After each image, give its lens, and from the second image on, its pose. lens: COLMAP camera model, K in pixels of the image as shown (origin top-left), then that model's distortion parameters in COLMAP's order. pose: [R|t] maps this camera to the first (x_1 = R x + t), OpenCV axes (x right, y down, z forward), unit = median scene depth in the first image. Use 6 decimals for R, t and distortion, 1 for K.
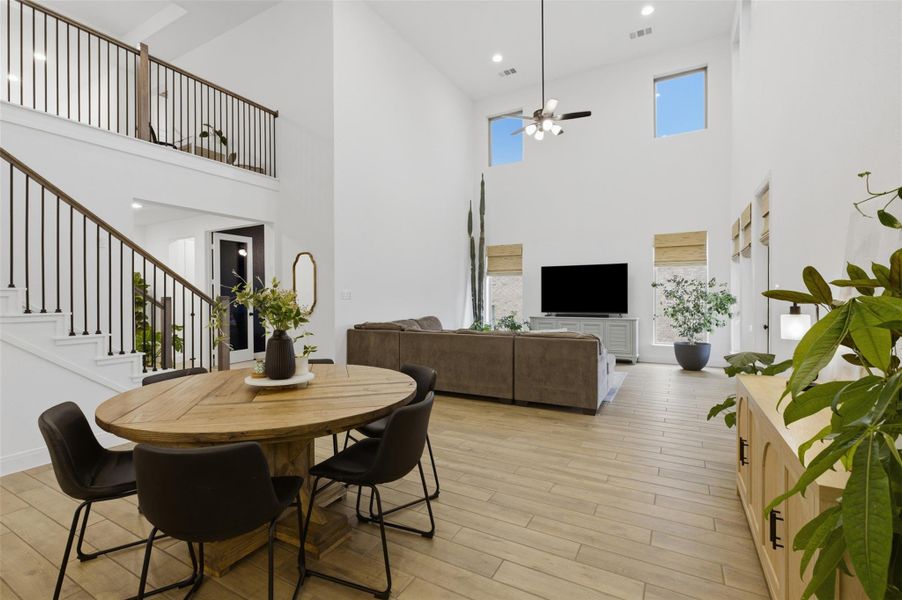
lens RADIAL K [[410.1, 0, 451.1], [0, 410.1, 299.3], [0, 0, 1]] dist [-0.009590, 0.002862]
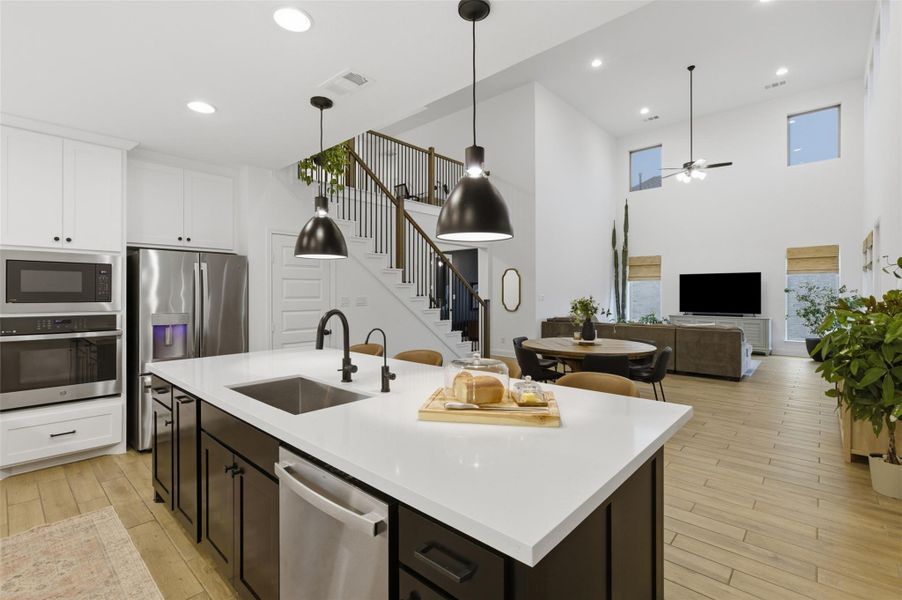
lens RADIAL K [[410.1, 0, 447.2], [0, 410.1, 295.9], [0, 0, 1]] dist [-0.009590, 0.002862]
pose [[0.972251, 0.006137, -0.233860, -0.196637], [-0.006628, 0.999977, -0.001318, -0.010993], [0.233846, 0.002831, 0.972269, -0.405436]]
